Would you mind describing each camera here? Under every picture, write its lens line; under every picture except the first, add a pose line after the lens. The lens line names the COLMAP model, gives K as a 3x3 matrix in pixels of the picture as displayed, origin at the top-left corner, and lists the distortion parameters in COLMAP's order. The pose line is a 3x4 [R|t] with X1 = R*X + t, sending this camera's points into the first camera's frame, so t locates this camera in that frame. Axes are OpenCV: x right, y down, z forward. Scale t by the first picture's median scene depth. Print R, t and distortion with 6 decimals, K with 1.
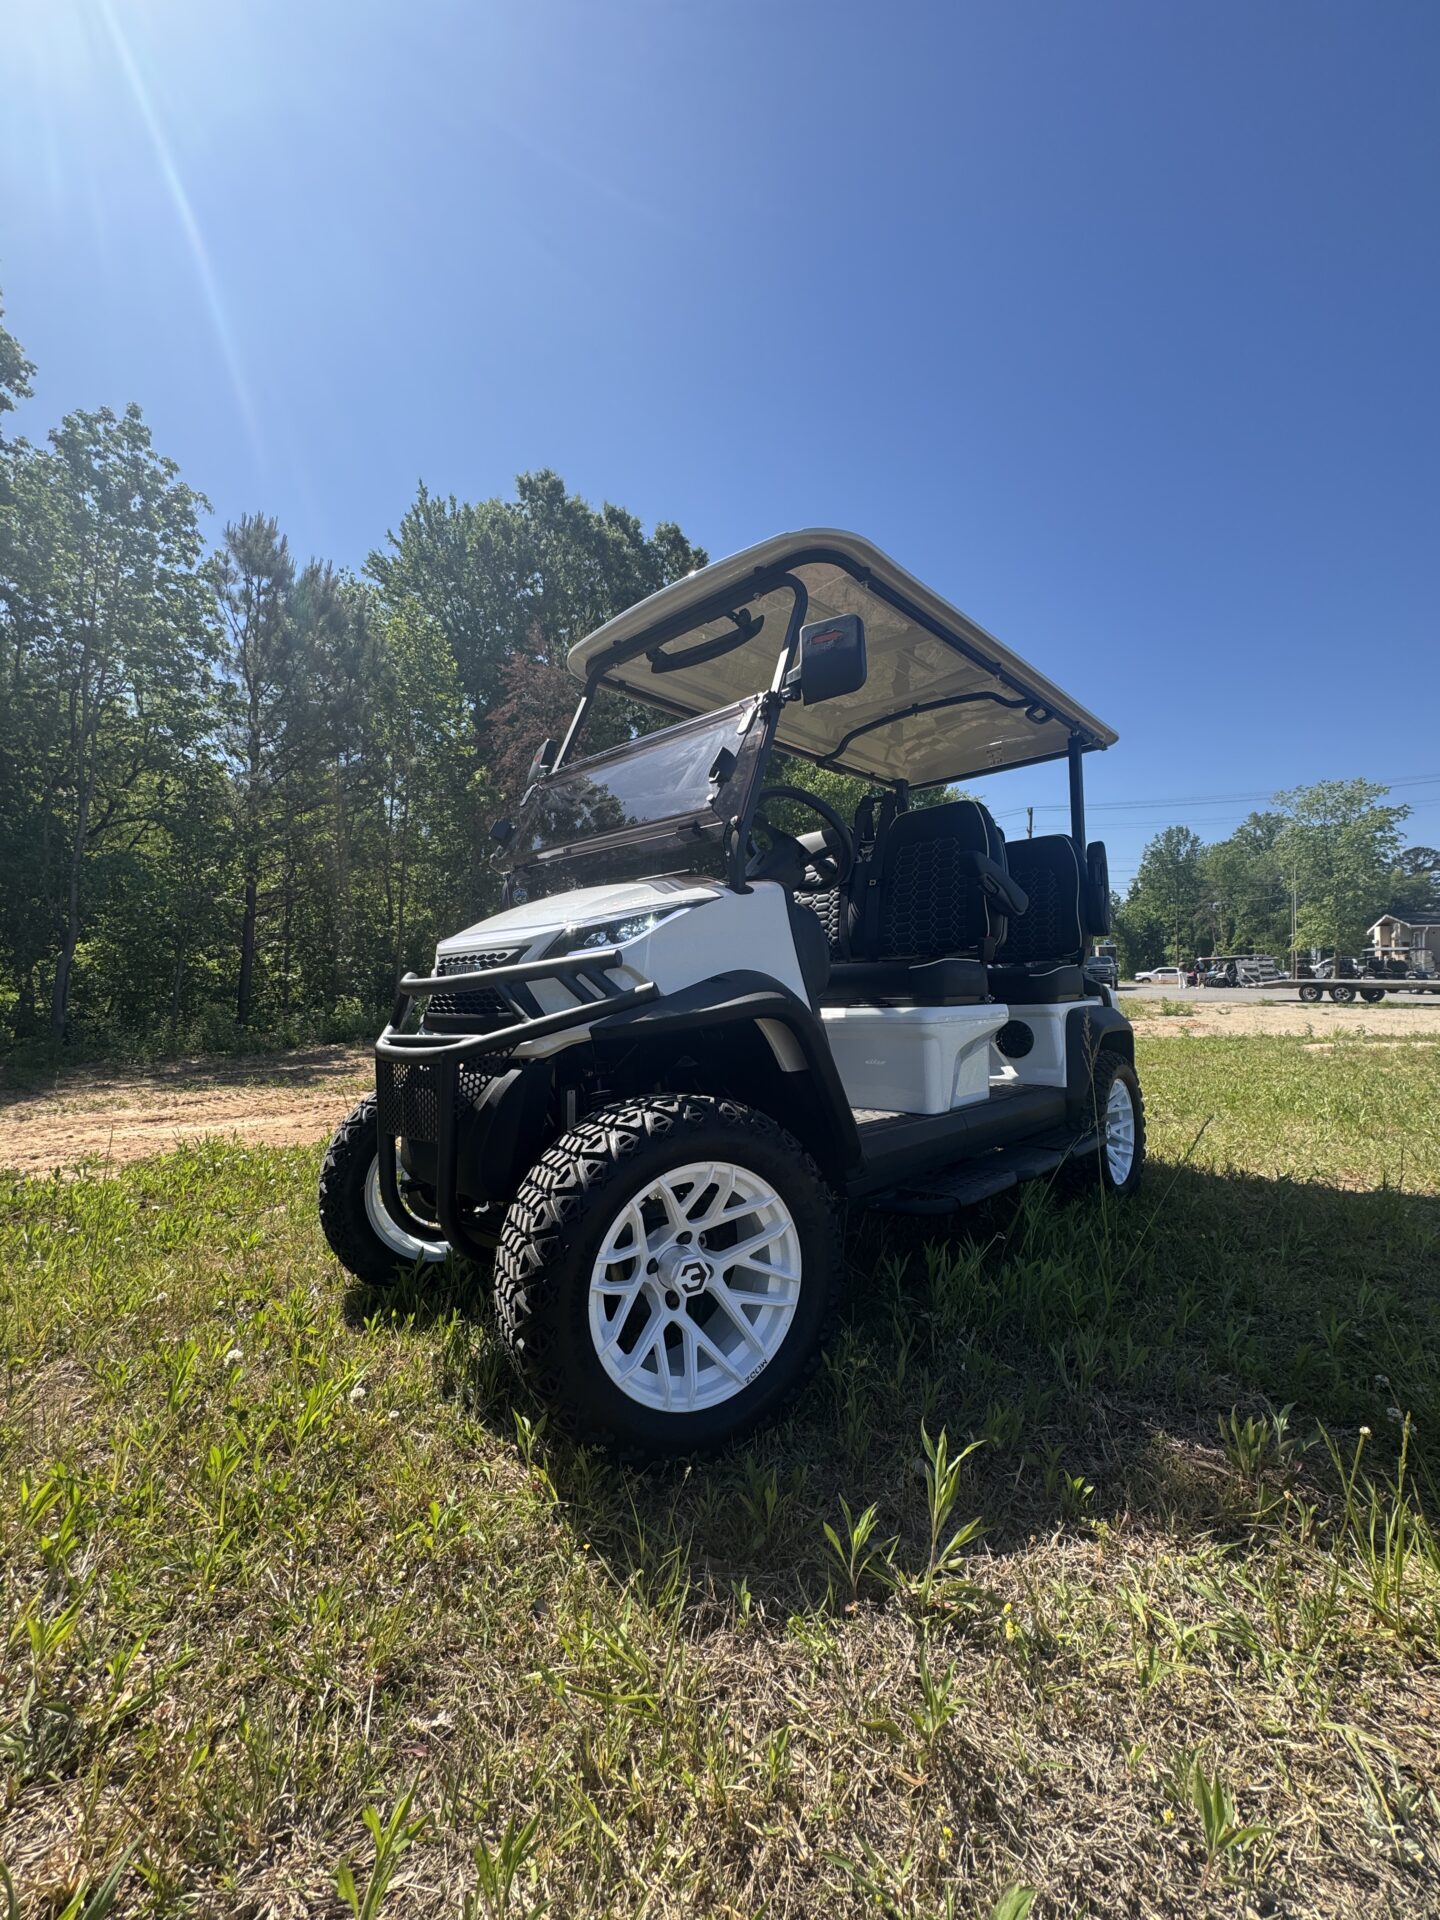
lens RADIAL K [[766.6, 0, 720.0], [0, 766.6, 960.0], [0, 0, 1]] dist [-0.001118, -0.000136]
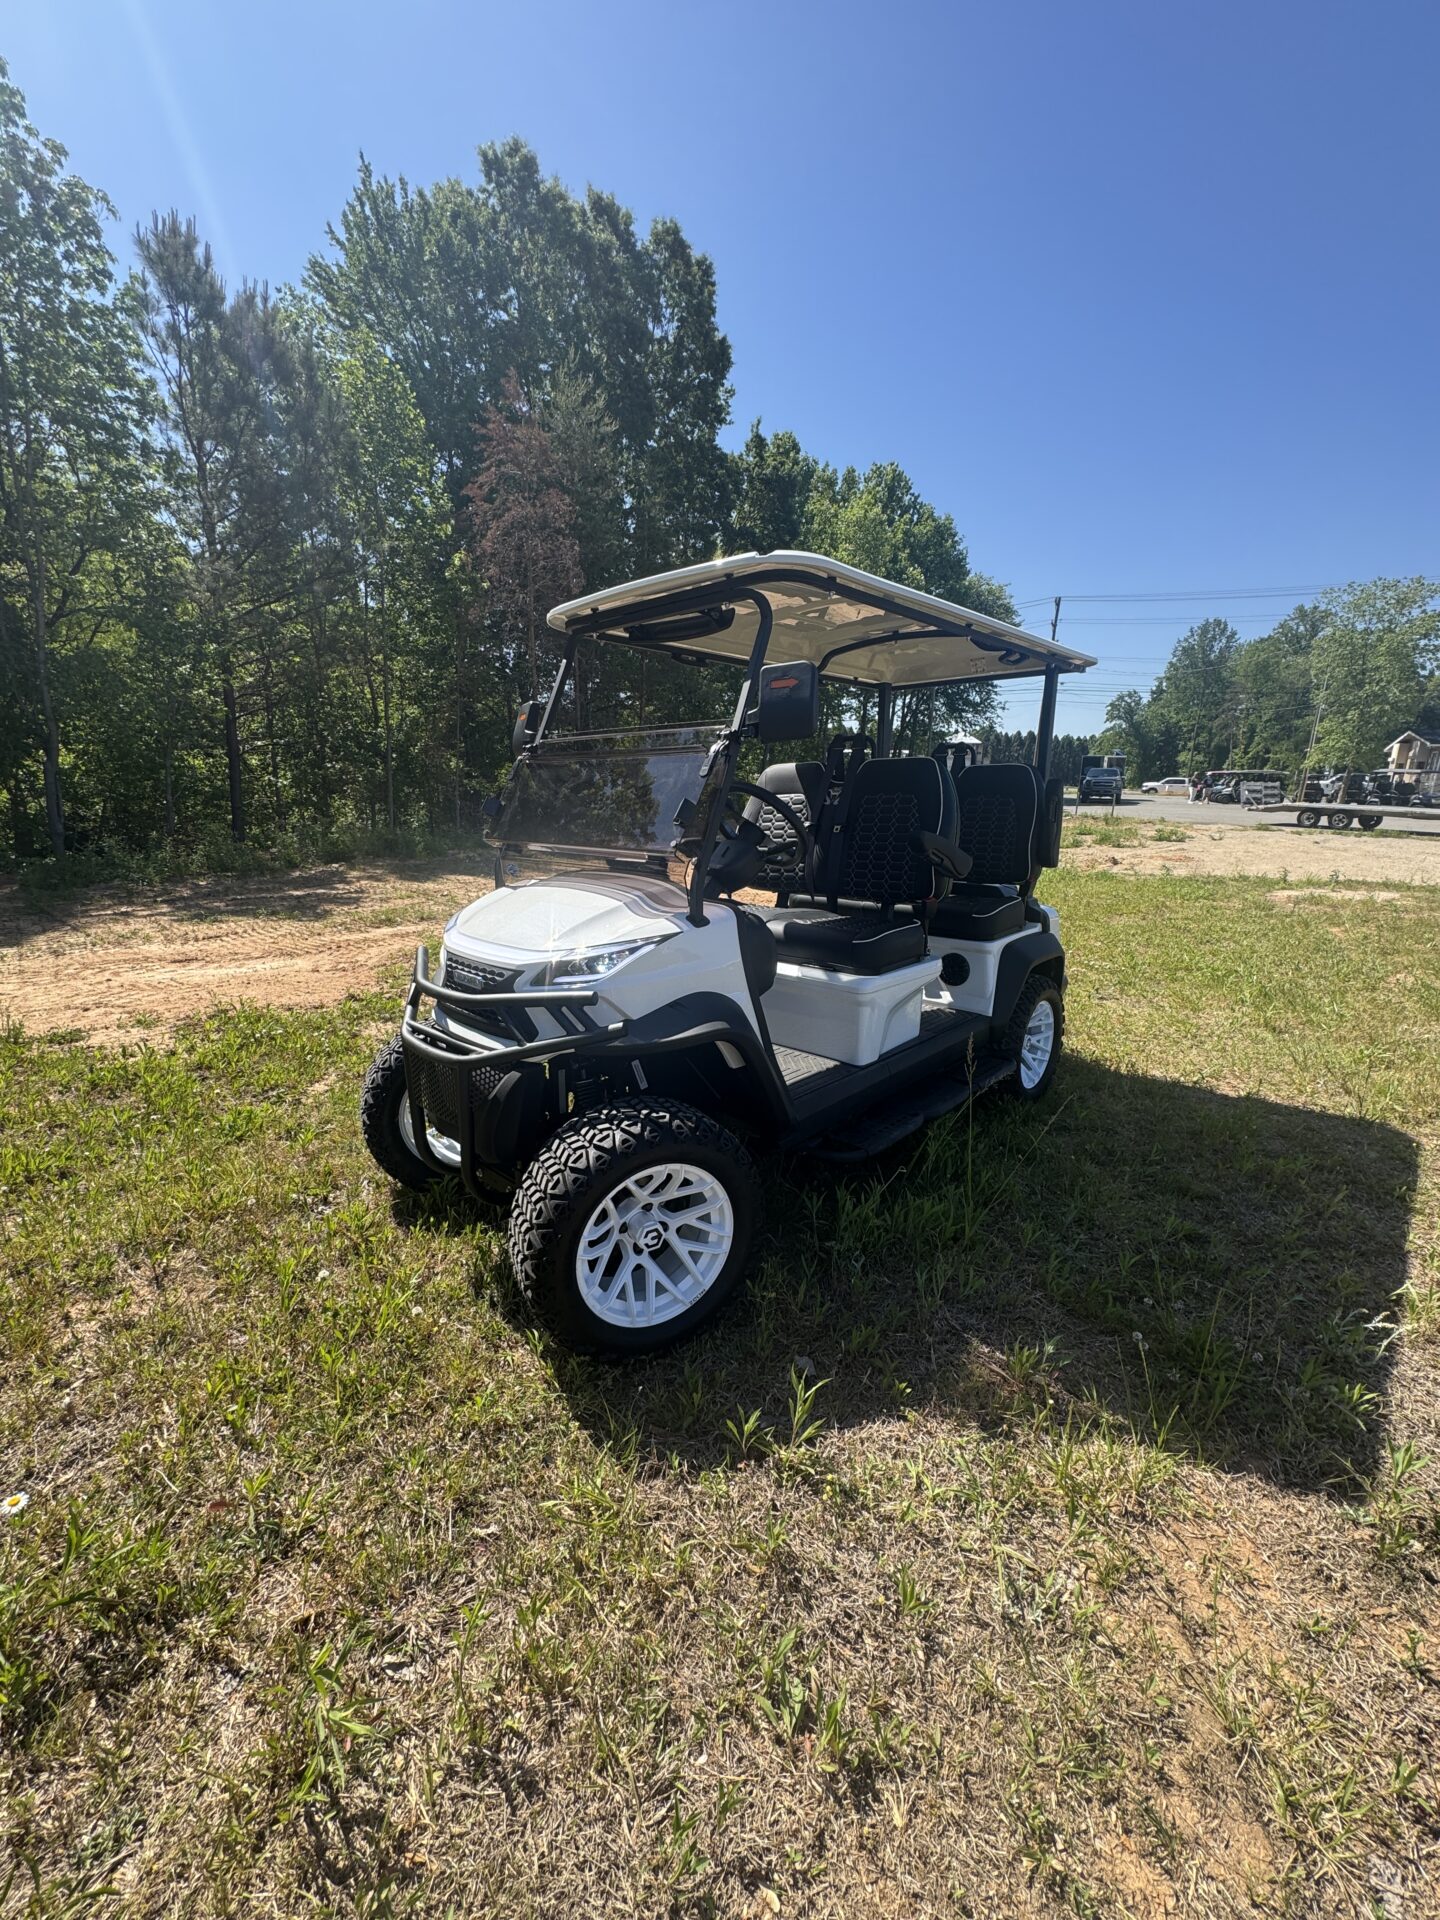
lens RADIAL K [[766.6, 0, 720.0], [0, 766.6, 960.0], [0, 0, 1]] dist [-0.001118, -0.000136]
pose [[0.999779, 0.020348, 0.005376, 0.053907], [-0.021045, 0.965210, 0.260627, -0.338684], [0.000115, -0.260682, 0.965425, -0.158433]]
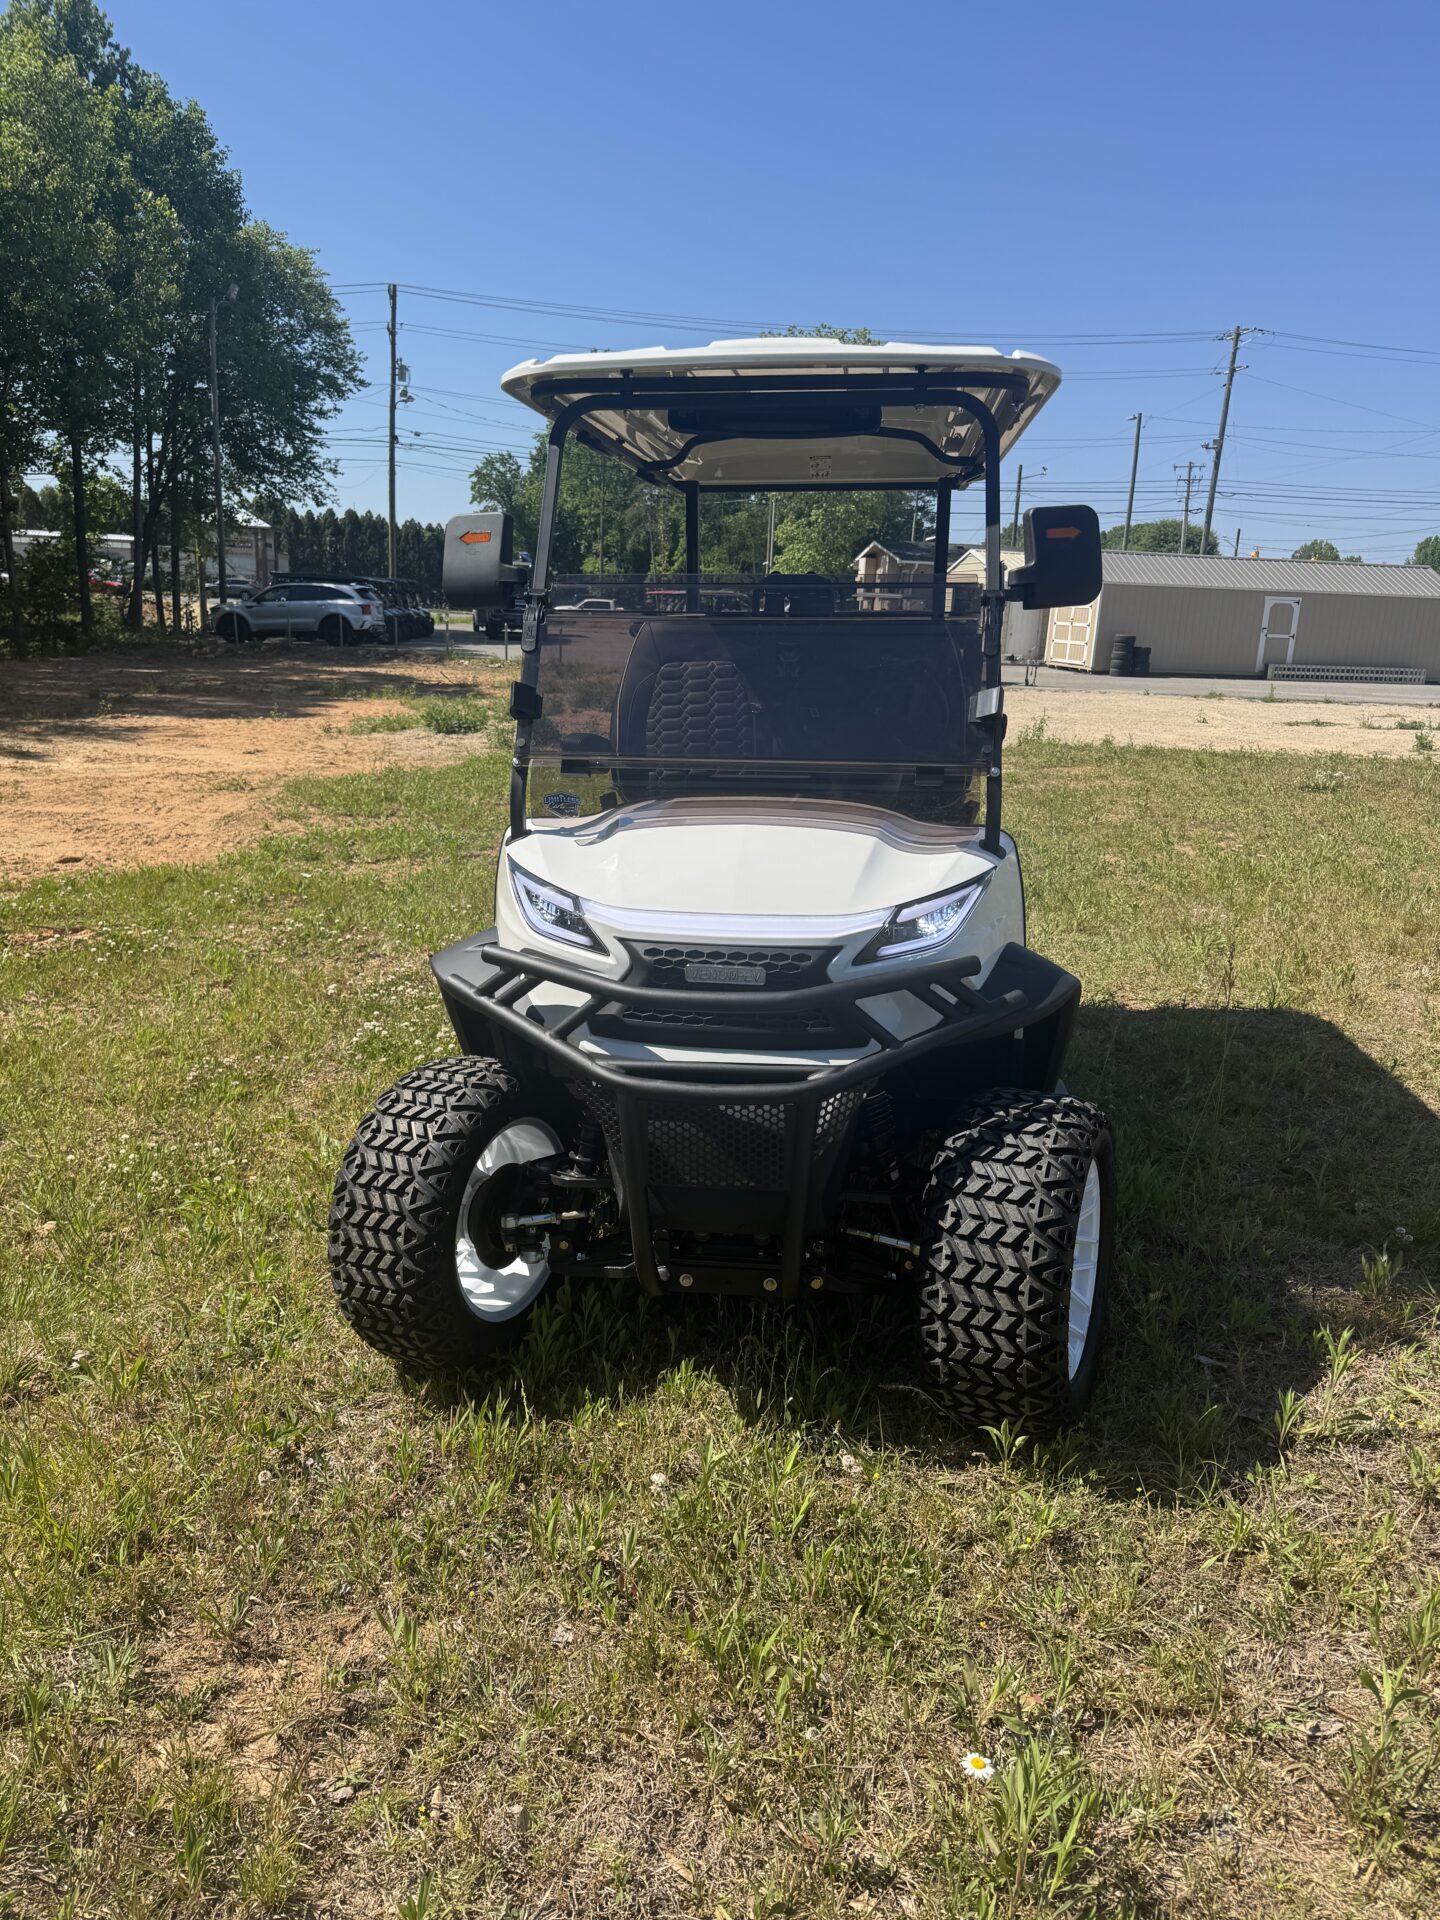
lens RADIAL K [[1387.7, 0, 720.0], [0, 1387.7, 960.0], [0, 0, 1]] dist [-0.012383, -0.005650]
pose [[0.805340, -0.109264, 0.582656, -1.014821], [-0.059028, 0.963203, 0.262214, -0.354375], [-0.589866, -0.245565, 0.769256, -0.054420]]
